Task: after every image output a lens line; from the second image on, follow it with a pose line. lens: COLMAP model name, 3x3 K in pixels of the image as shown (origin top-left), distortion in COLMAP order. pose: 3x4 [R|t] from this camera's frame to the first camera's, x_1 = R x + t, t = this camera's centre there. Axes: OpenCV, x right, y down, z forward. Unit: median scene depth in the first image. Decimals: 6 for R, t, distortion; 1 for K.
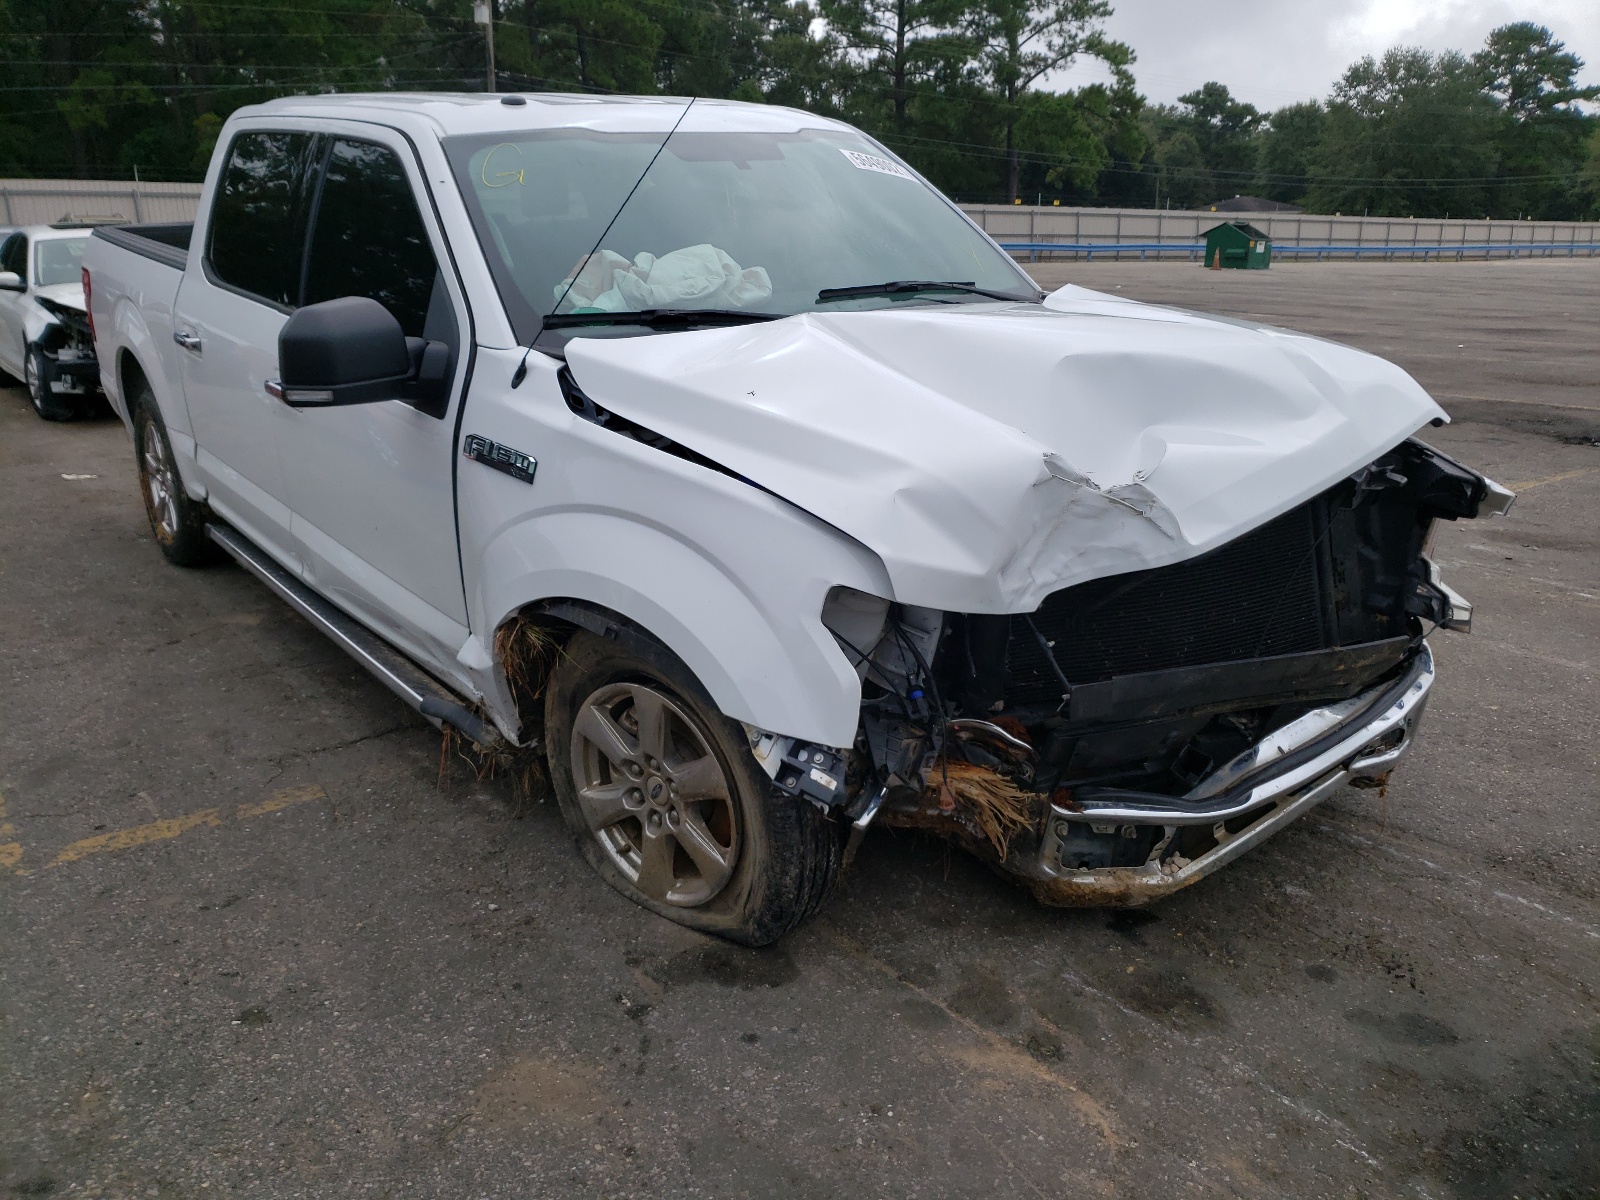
lens RADIAL K [[1204.4, 0, 797.4], [0, 1204.4, 588.1], [0, 0, 1]] dist [0.023288, -0.017421]
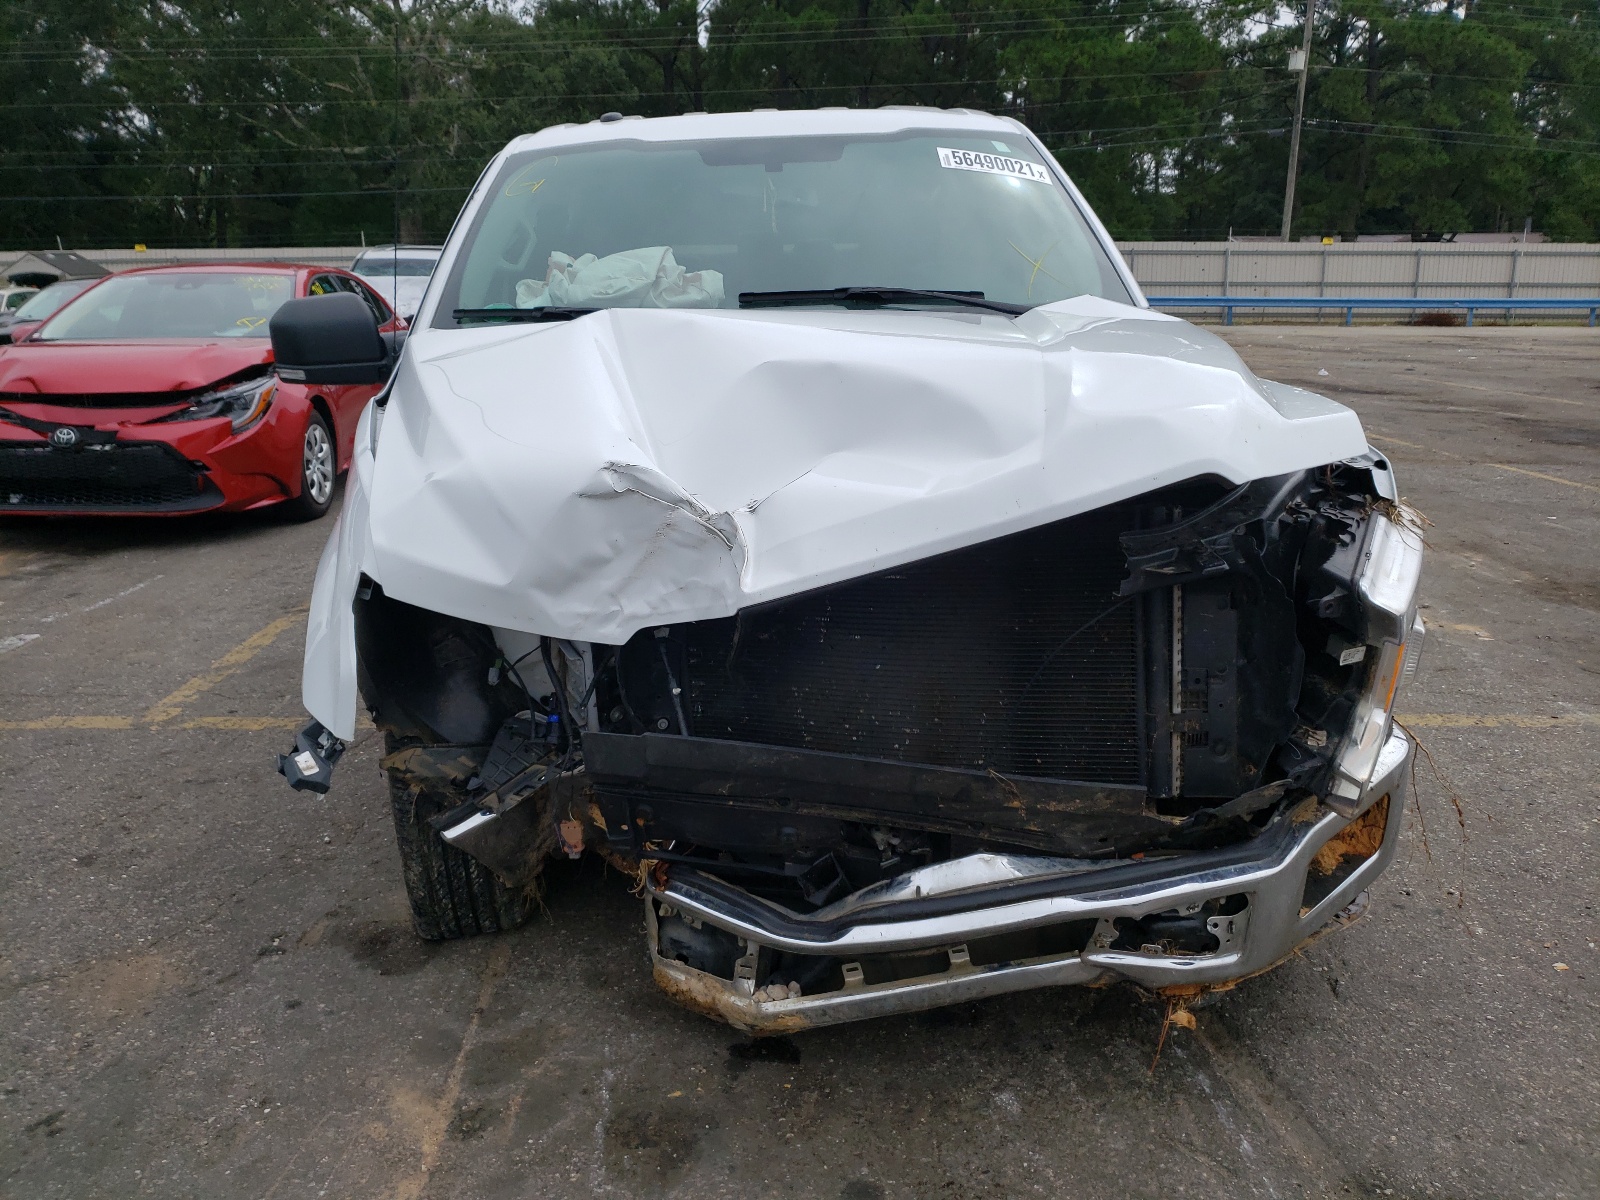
lens RADIAL K [[1204.4, 0, 795.8], [0, 1204.4, 609.2], [0, 0, 1]] dist [0.023288, -0.017421]
pose [[0.816791, 0.152648, -0.556372, 0.736272], [-0.166491, 0.985700, 0.026020, -0.046895], [0.552388, 0.071378, 0.830526, 0.325327]]
